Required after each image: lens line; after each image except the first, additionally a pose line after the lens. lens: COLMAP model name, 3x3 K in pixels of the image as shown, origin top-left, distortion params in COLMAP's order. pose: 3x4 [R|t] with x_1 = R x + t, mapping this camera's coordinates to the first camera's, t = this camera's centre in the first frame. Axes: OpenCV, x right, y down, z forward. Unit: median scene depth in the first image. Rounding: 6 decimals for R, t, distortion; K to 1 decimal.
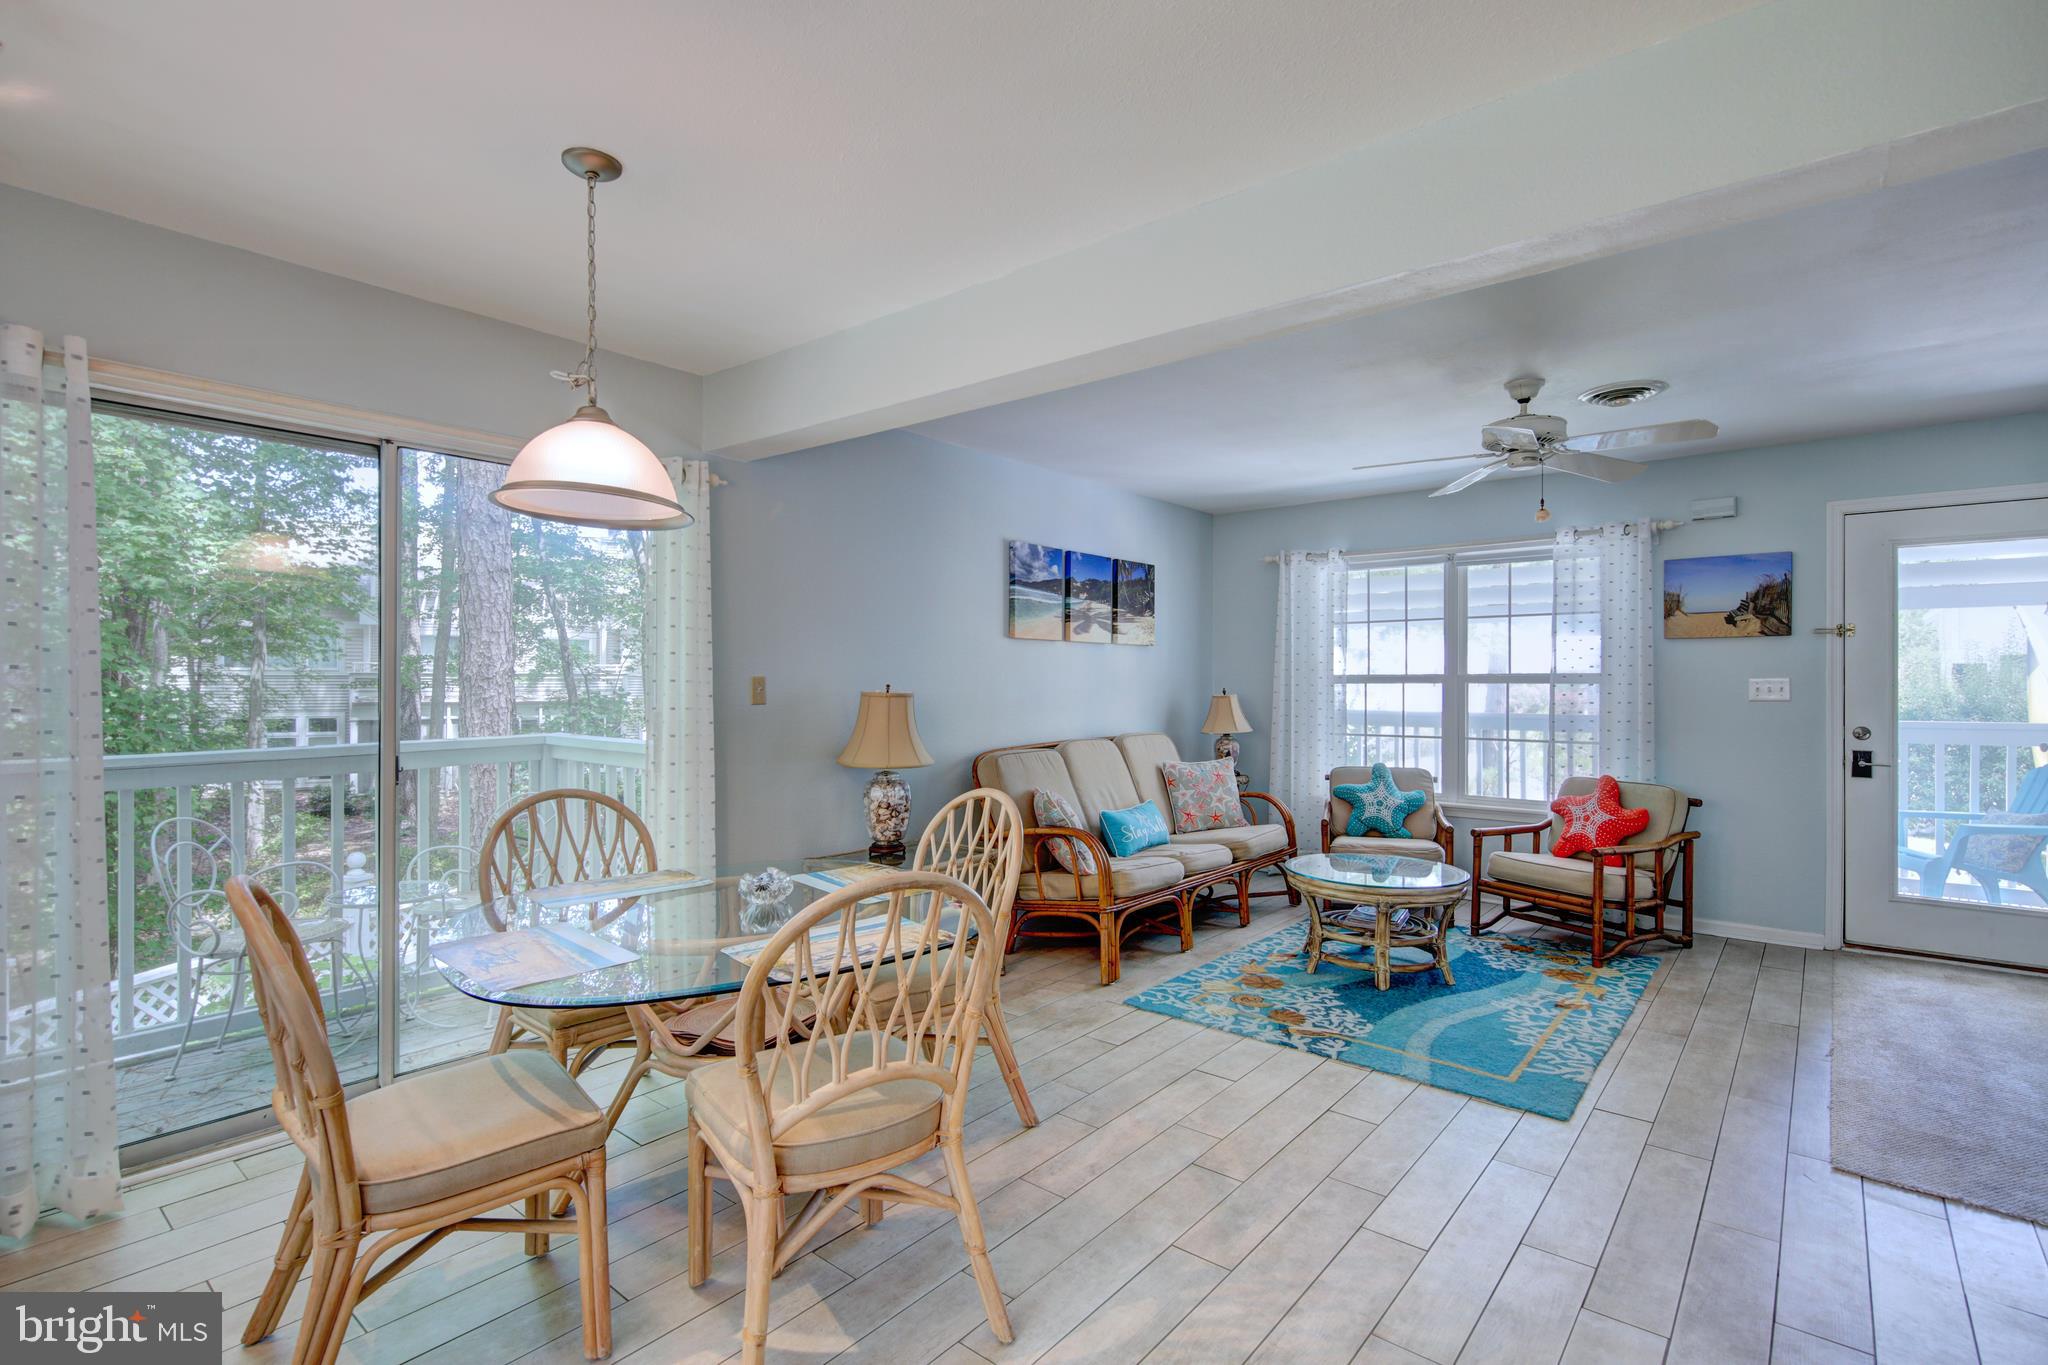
lens RADIAL K [[961.1, 0, 1012.2], [0, 961.1, 682.0], [0, 0, 1]] dist [0.018179, -0.008934]
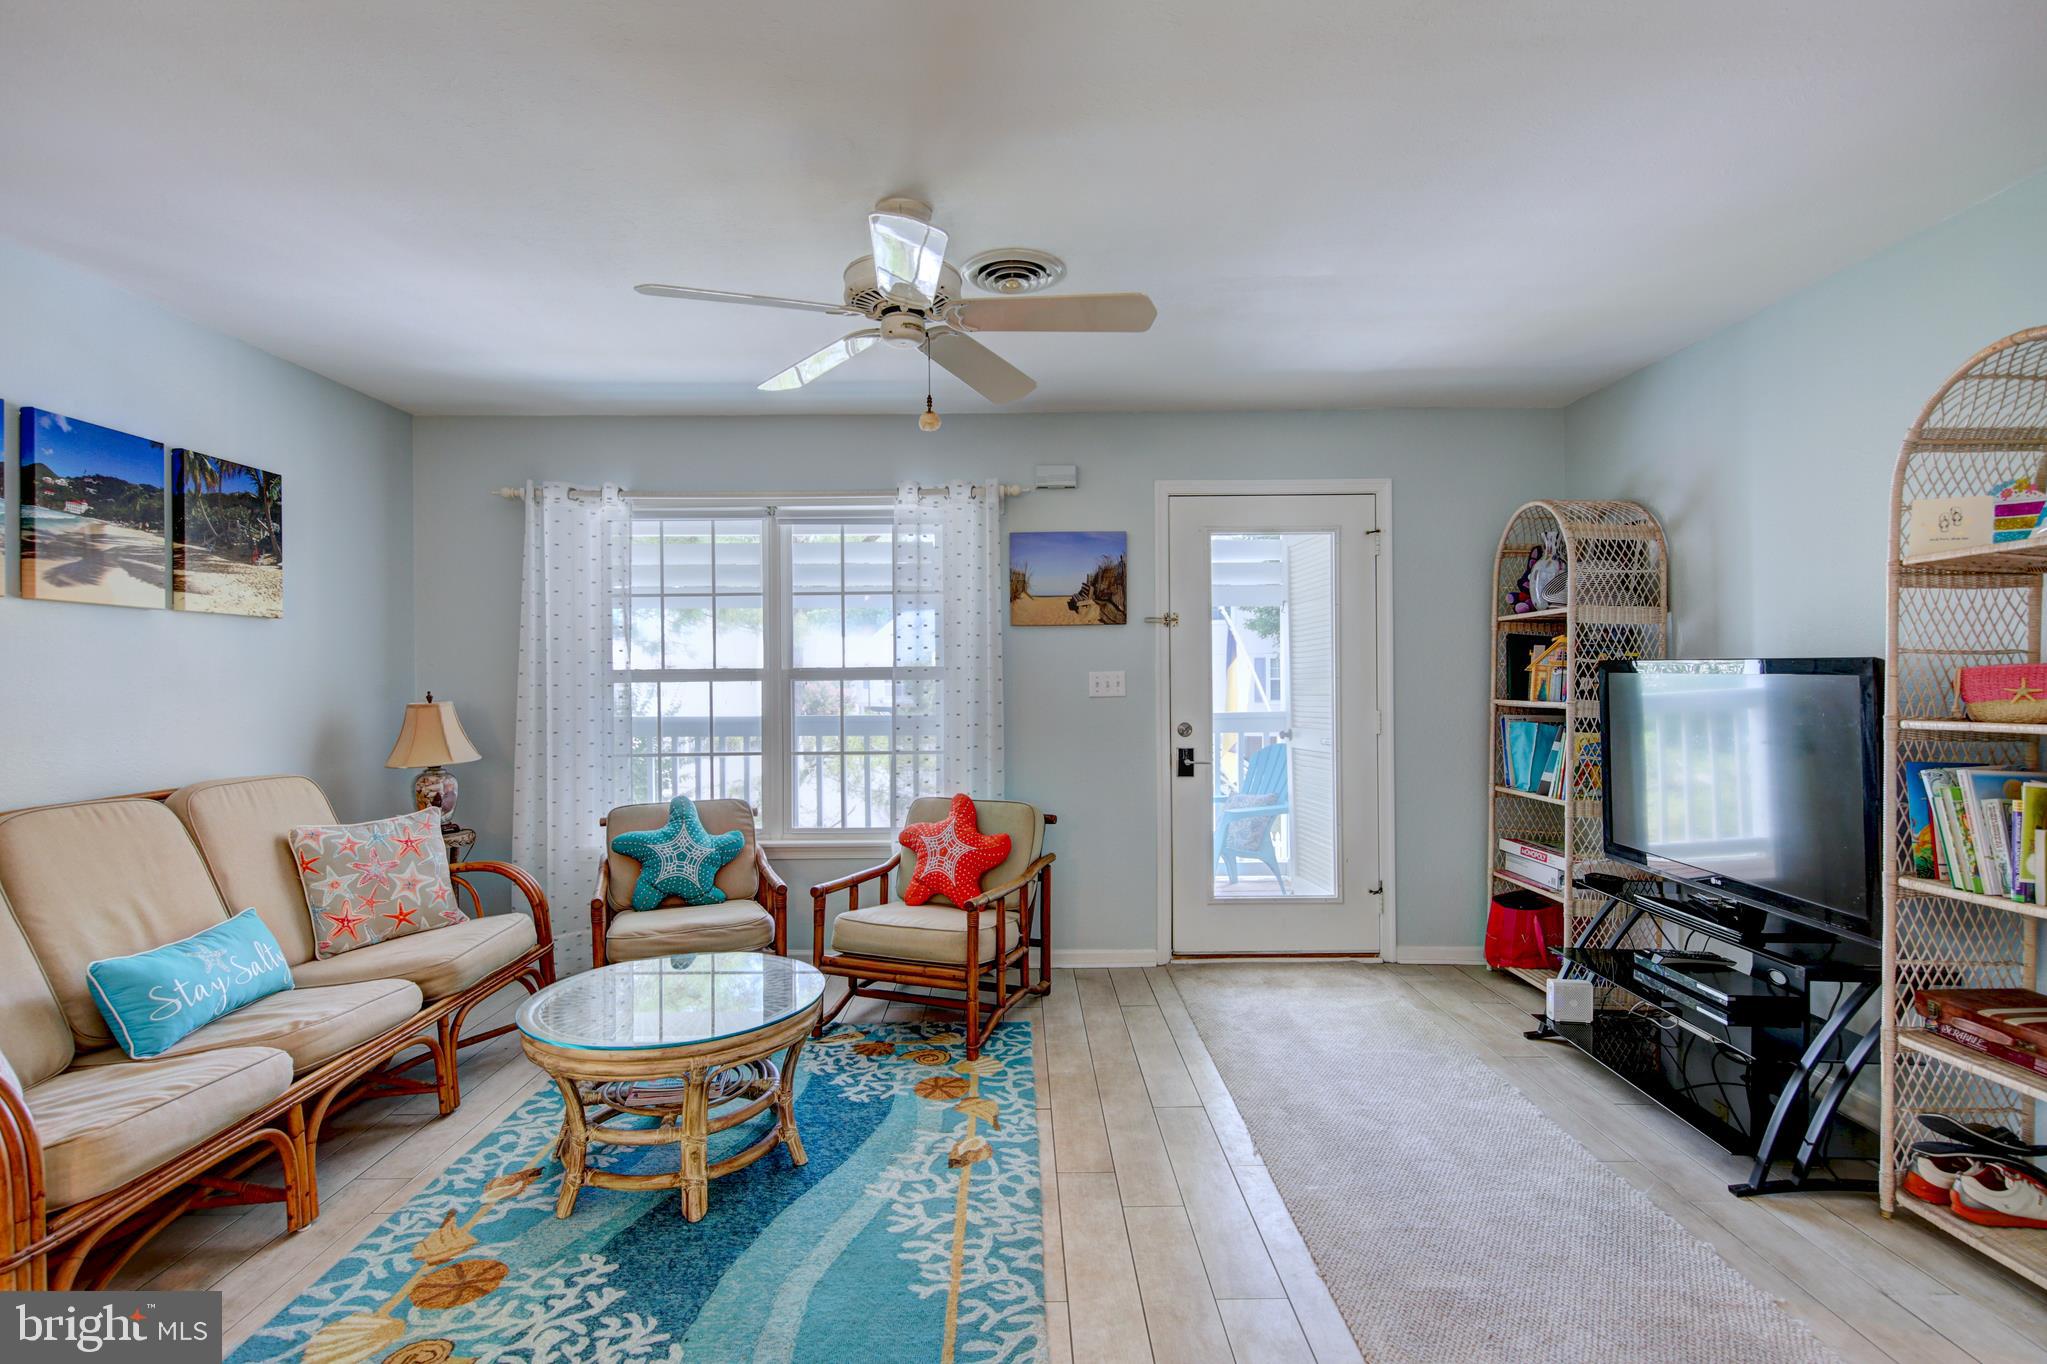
lens RADIAL K [[982.9, 0, 1016.3], [0, 982.9, 678.9], [0, 0, 1]] dist [0.019650, -0.008838]
pose [[0.762687, -0.007720, 0.646722, 0.127332], [0.008995, 0.999959, 0.001329, 0.000819], [-0.646705, 0.004803, 0.762725, 0.357702]]
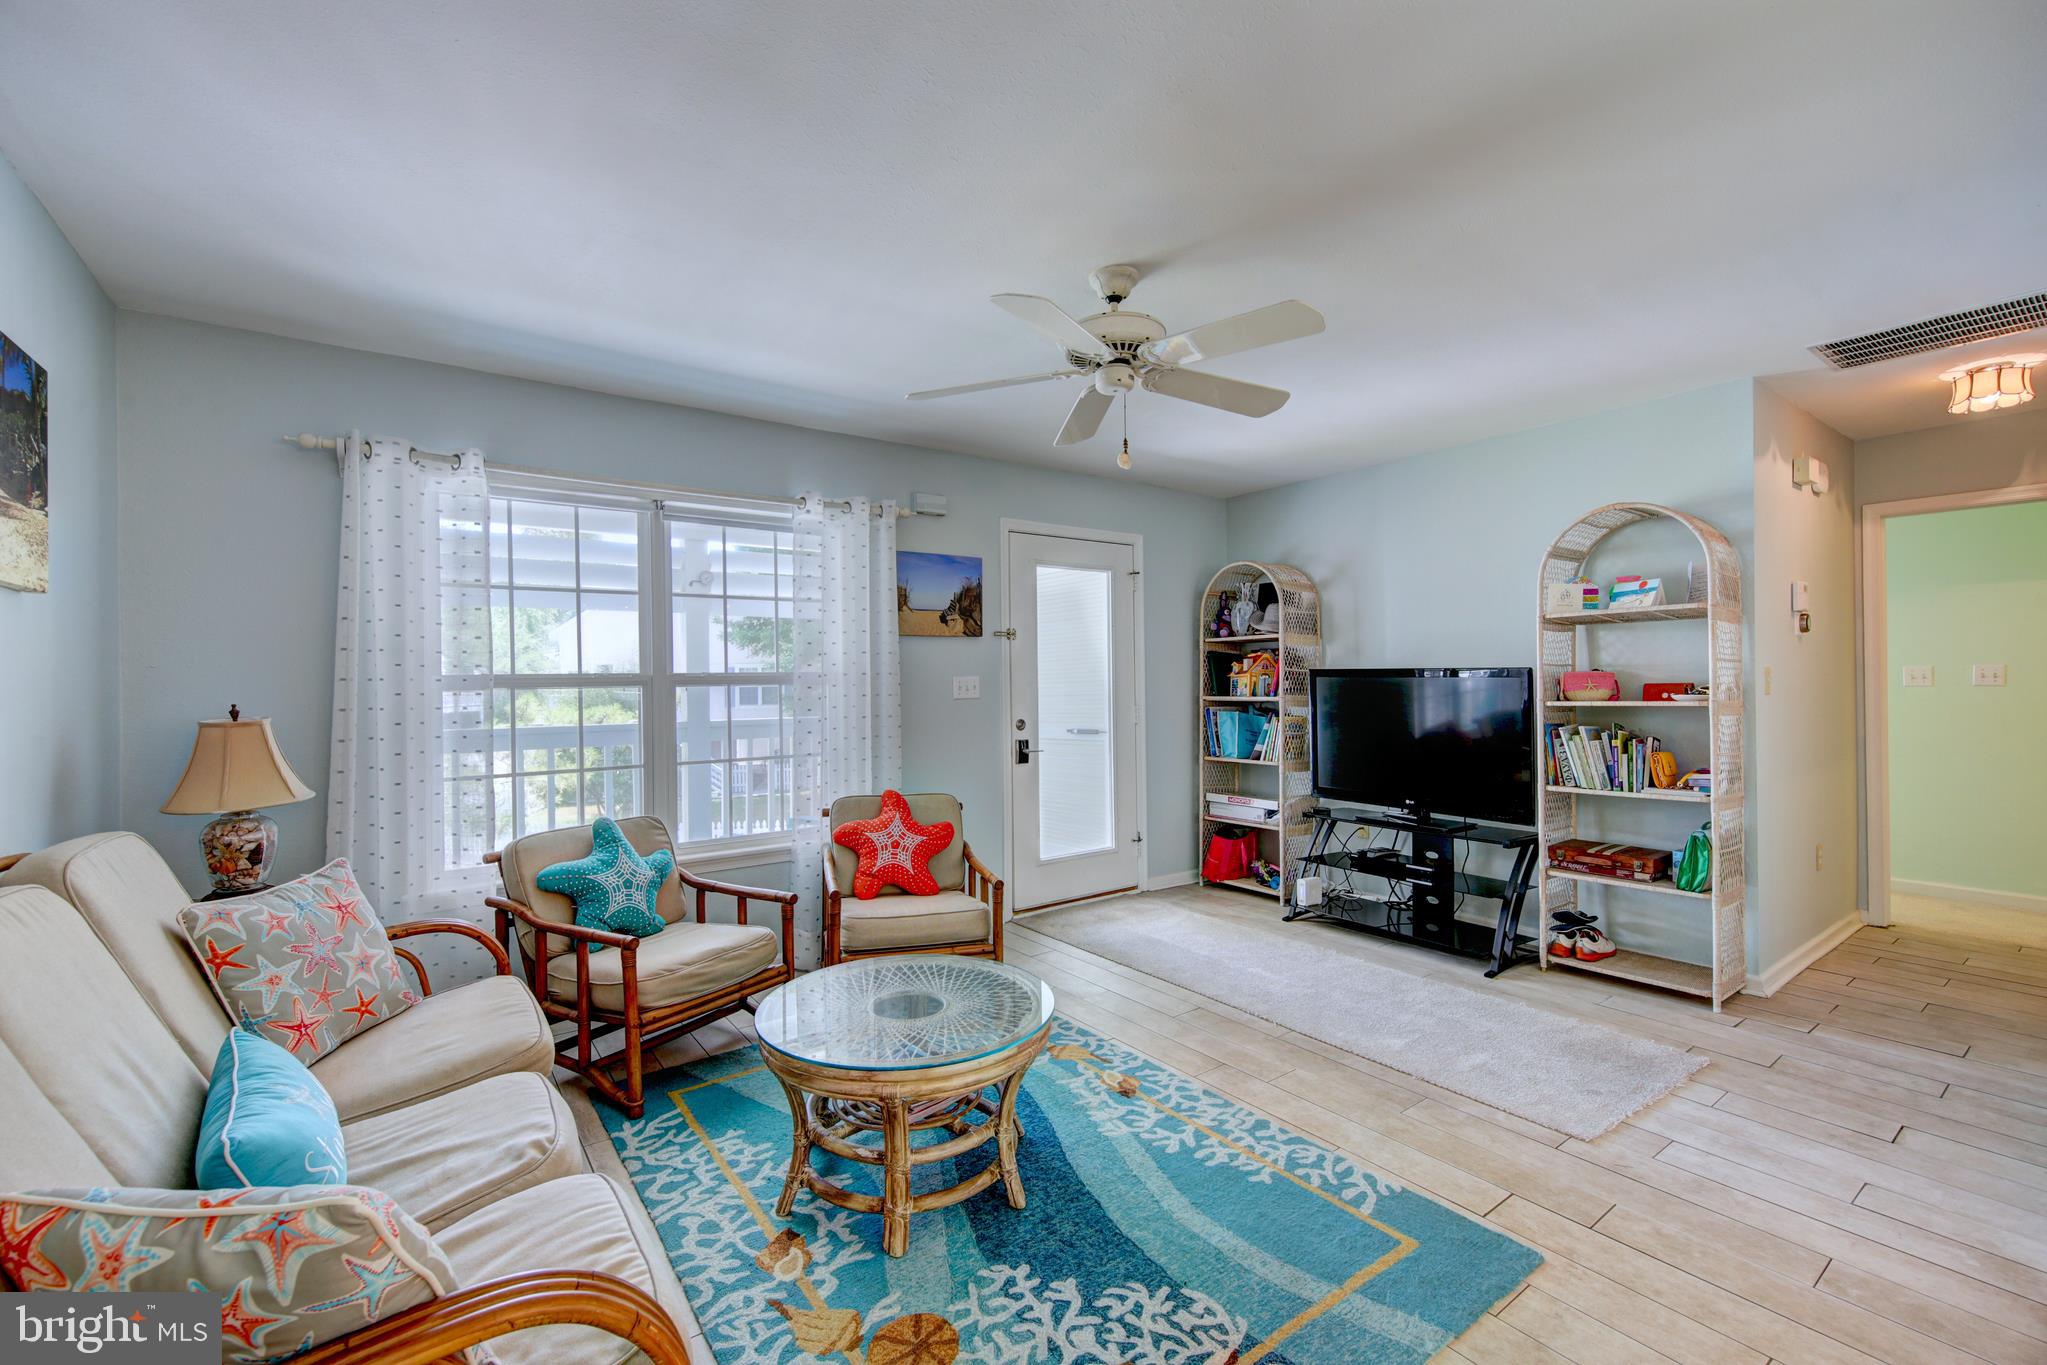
lens RADIAL K [[856.6, 0, 1013.6], [0, 856.6, 680.3], [0, 0, 1]] dist [0.014347, -0.006714]
pose [[0.239515, -0.004270, 0.970883, -0.102166], [0.013165, 0.999913, 0.001150, -0.000806], [-0.970803, 0.012507, 0.239550, 0.725865]]
